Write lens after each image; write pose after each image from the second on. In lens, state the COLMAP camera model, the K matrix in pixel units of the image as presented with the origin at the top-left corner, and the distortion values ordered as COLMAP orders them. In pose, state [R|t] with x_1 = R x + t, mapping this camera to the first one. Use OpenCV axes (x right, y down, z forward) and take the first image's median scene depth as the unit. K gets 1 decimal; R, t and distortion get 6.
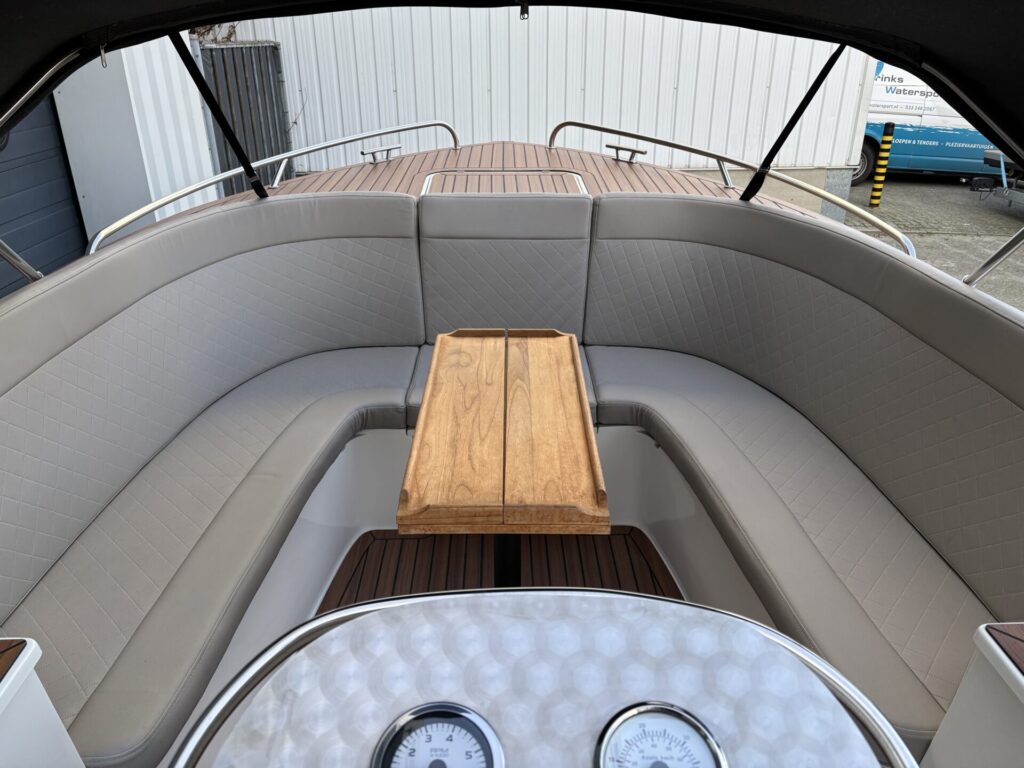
lens RADIAL K [[776.2, 0, 512.0], [0, 776.2, 384.0], [0, 0, 1]] dist [-0.003695, -0.001599]
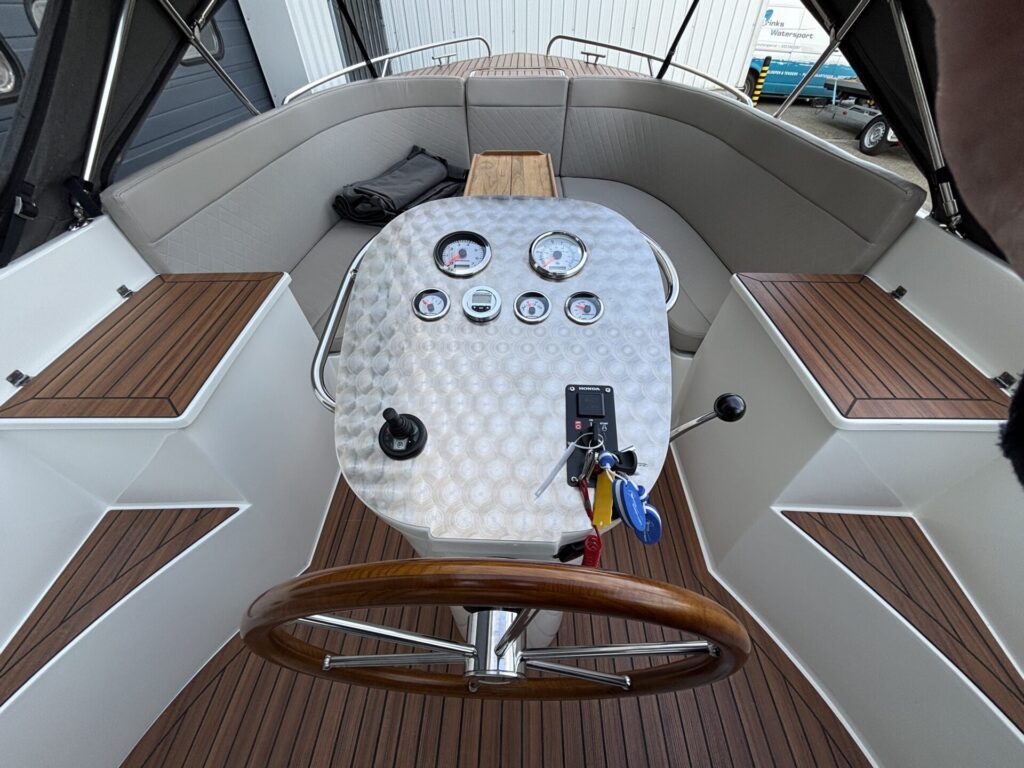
lens RADIAL K [[417.2, 0, 512.0], [0, 417.2, 384.0], [0, 0, 1]] dist [-0.000358, -0.000046]
pose [[0.999380, 0.027247, -0.022300, 0.020912], [-0.018824, 0.948708, 0.315592, 0.110005], [0.029755, -0.314976, 0.948633, -0.072021]]
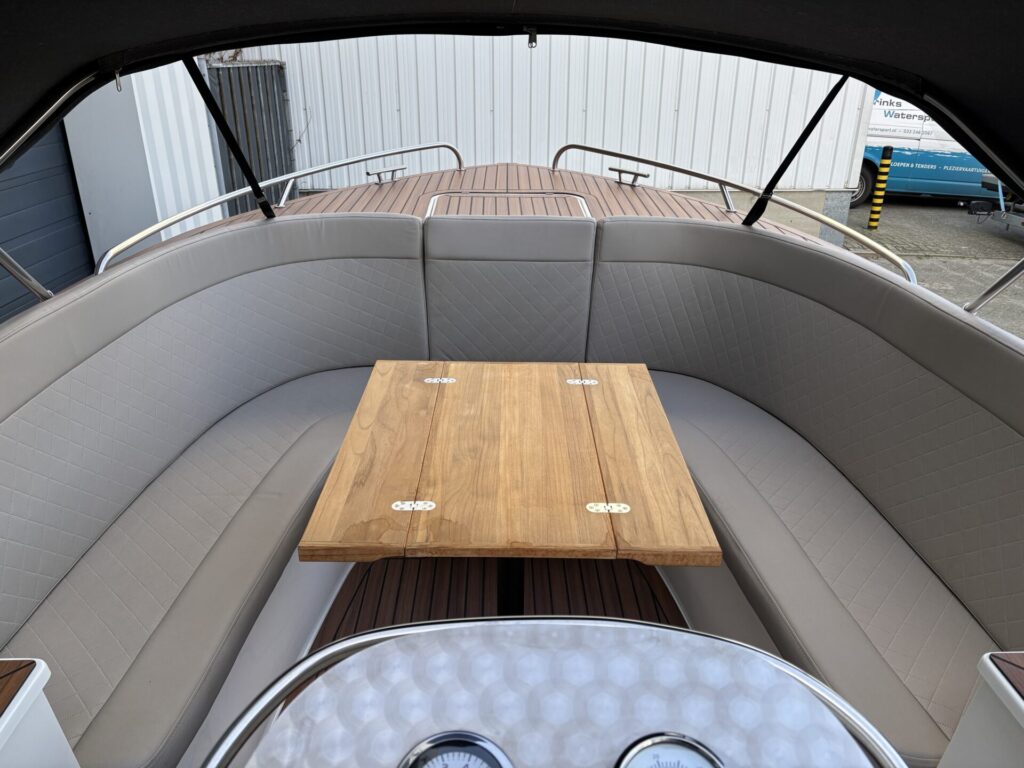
lens RADIAL K [[775.5, 0, 512.0], [0, 775.5, 384.0], [0, 0, 1]] dist [-0.000969, -0.001614]
pose [[0.999956, 0.009169, 0.002183, -0.006520], [-0.009120, 0.999733, -0.021250, -0.005499], [-0.002377, 0.021229, 0.999772, -0.005508]]
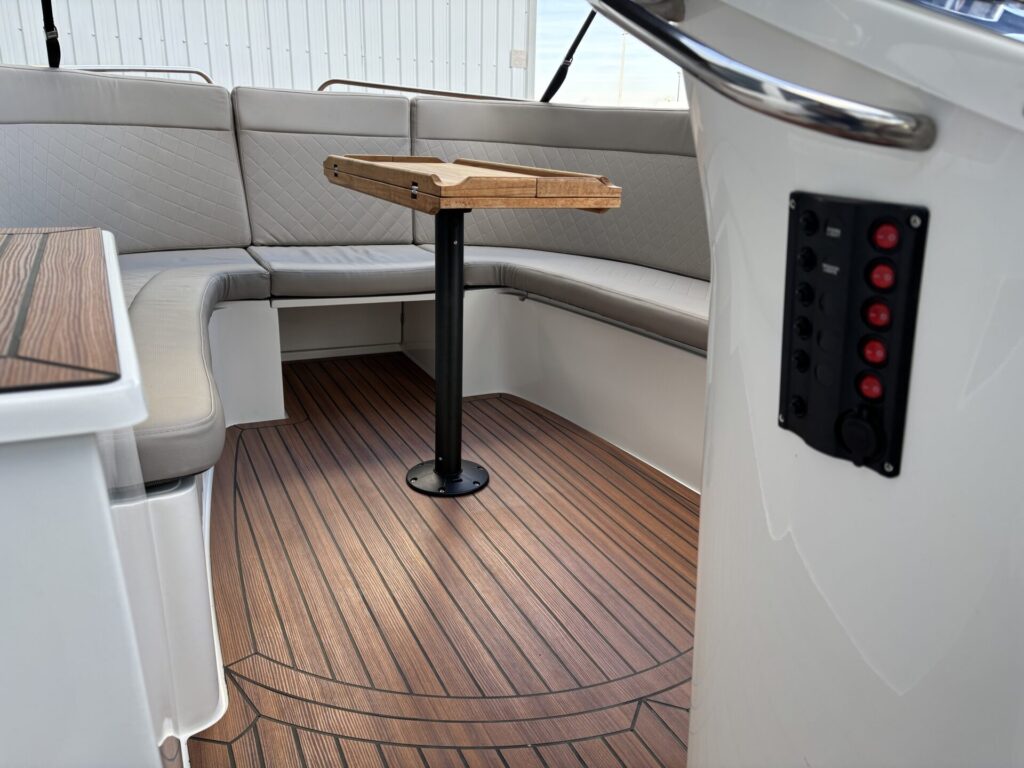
lens RADIAL K [[776.2, 0, 512.0], [0, 776.2, 384.0], [0, 0, 1]] dist [-0.003695, -0.001599]
pose [[0.908584, -0.098612, 0.405895, -0.249257], [0.142788, 0.986519, -0.079951, 0.260458], [-0.392539, 0.130599, 0.910416, 0.055566]]
